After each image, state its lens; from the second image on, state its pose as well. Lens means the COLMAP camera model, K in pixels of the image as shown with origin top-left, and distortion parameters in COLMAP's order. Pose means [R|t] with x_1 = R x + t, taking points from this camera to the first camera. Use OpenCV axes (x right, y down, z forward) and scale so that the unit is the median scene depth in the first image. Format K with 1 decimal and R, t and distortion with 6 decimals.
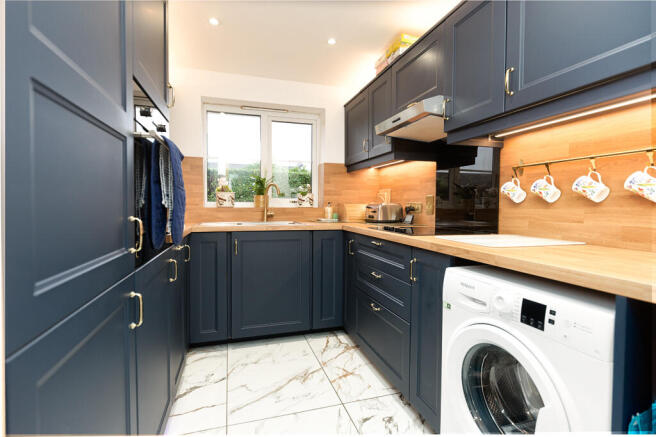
lens RADIAL K [[322.9, 0, 328.2], [0, 322.9, 215.9], [0, 0, 1]] dist [0.001447, -0.001387]
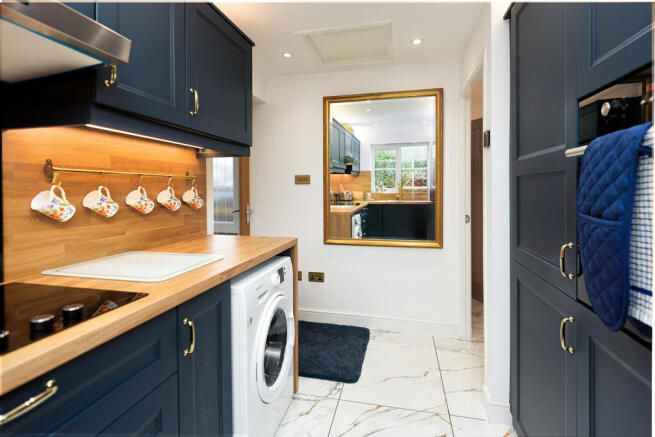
lens RADIAL K [[320.9, 0, 326.4], [0, 320.9, 190.2], [0, 0, 1]] dist [-0.002791, -0.001100]
pose [[-0.863550, -0.001009, 0.504263, -0.309851], [0.019702, 0.999167, 0.035740, -0.147016], [-0.503879, 0.040798, -0.862810, 1.577011]]
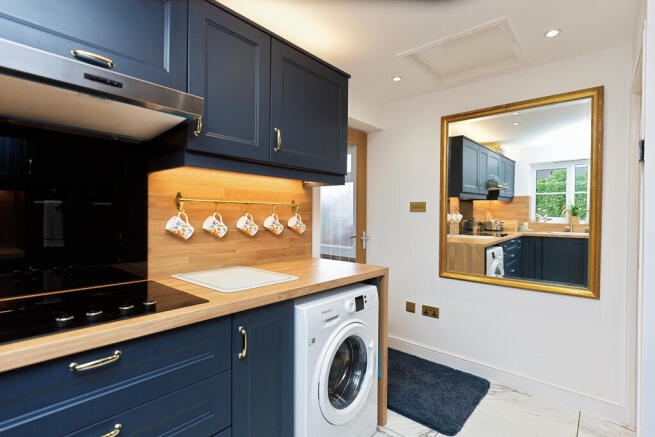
lens RADIAL K [[322.4, 0, 327.7], [0, 322.4, 215.9], [0, 0, 1]] dist [0.001447, -0.001387]
pose [[-0.533279, -0.013105, 0.845838, -0.508825], [0.017096, 0.999509, 0.026264, -0.150610], [-0.845767, 0.028467, -0.532793, 1.383898]]
